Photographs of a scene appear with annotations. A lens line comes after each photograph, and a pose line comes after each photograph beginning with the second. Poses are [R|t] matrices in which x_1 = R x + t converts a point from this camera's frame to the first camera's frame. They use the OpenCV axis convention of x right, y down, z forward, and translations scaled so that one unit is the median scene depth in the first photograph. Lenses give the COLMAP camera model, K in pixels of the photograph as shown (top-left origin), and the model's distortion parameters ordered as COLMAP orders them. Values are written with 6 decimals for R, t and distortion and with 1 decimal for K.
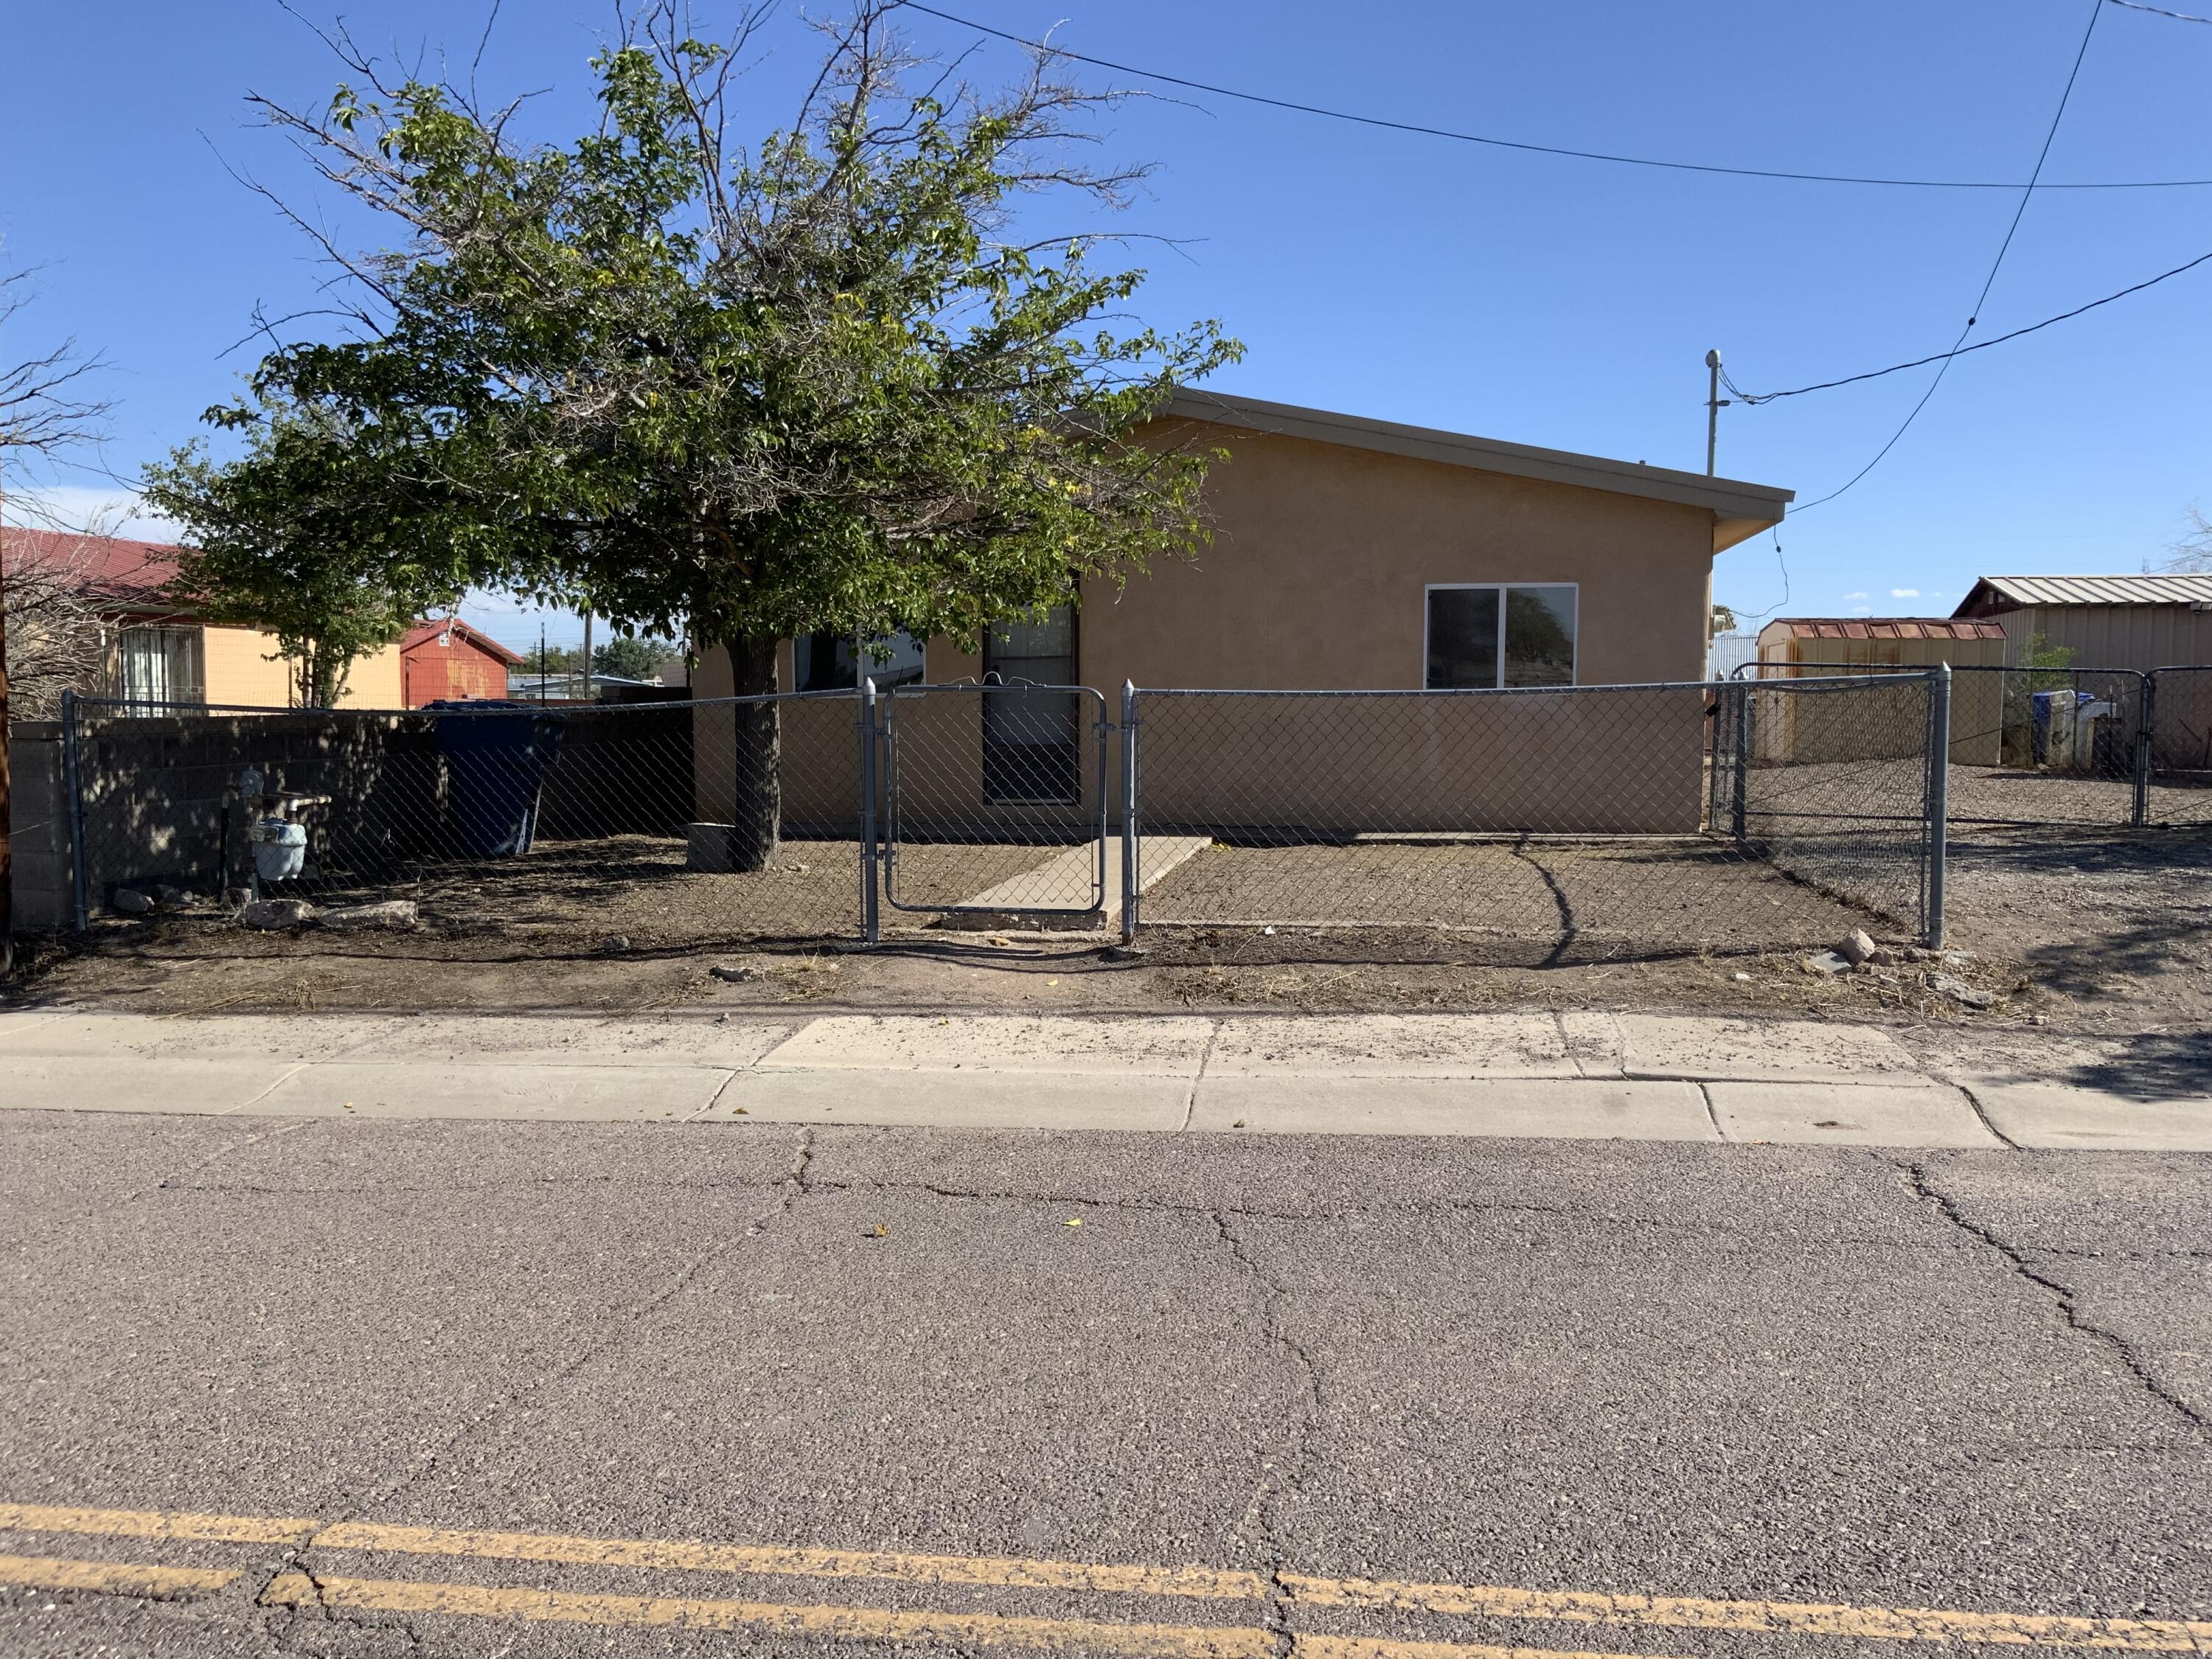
lens RADIAL K [[1872.3, 0, 1106.0], [0, 1872.3, 829.5], [0, 0, 1]] dist [-0.000181, -0.135667]
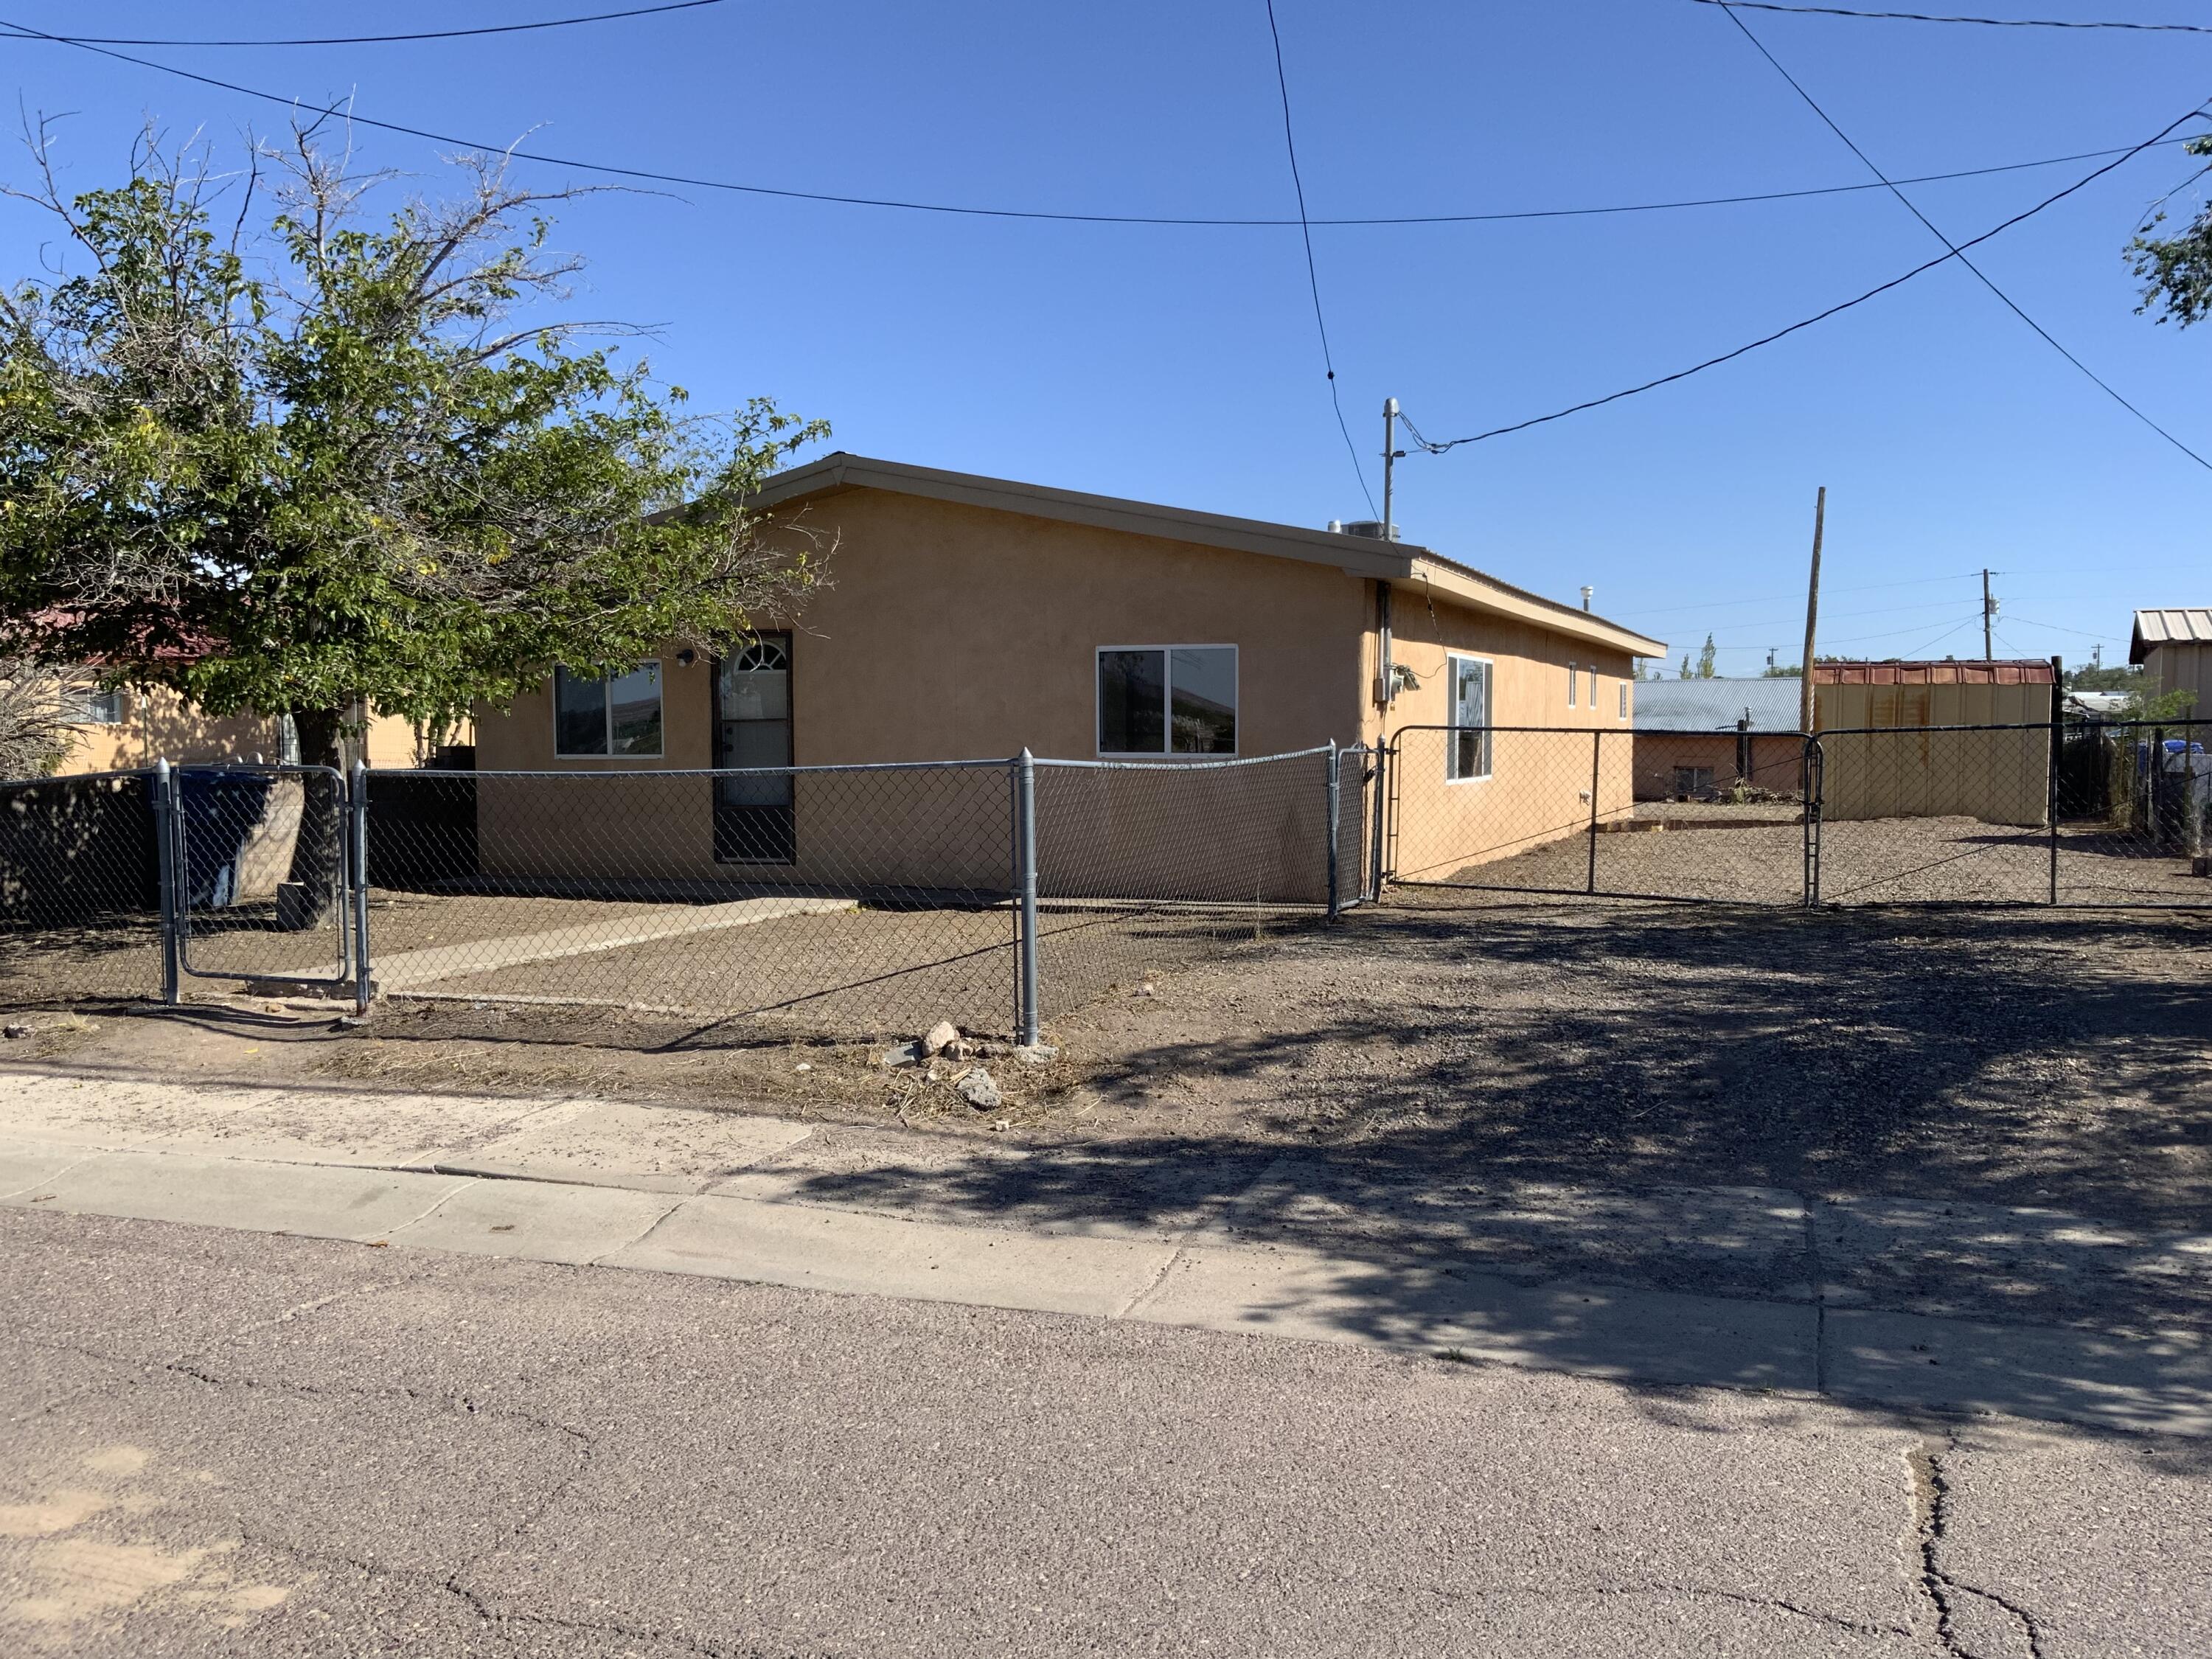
lens RADIAL K [[1872.3, 0, 1106.0], [0, 1872.3, 829.5], [0, 0, 1]] dist [-0.000181, -0.135667]
pose [[0.982601, 0.007605, -0.185572, 0.378568], [-0.011135, 0.999776, -0.017990, -0.017494], [0.185394, 0.019743, 0.982466, 0.032041]]
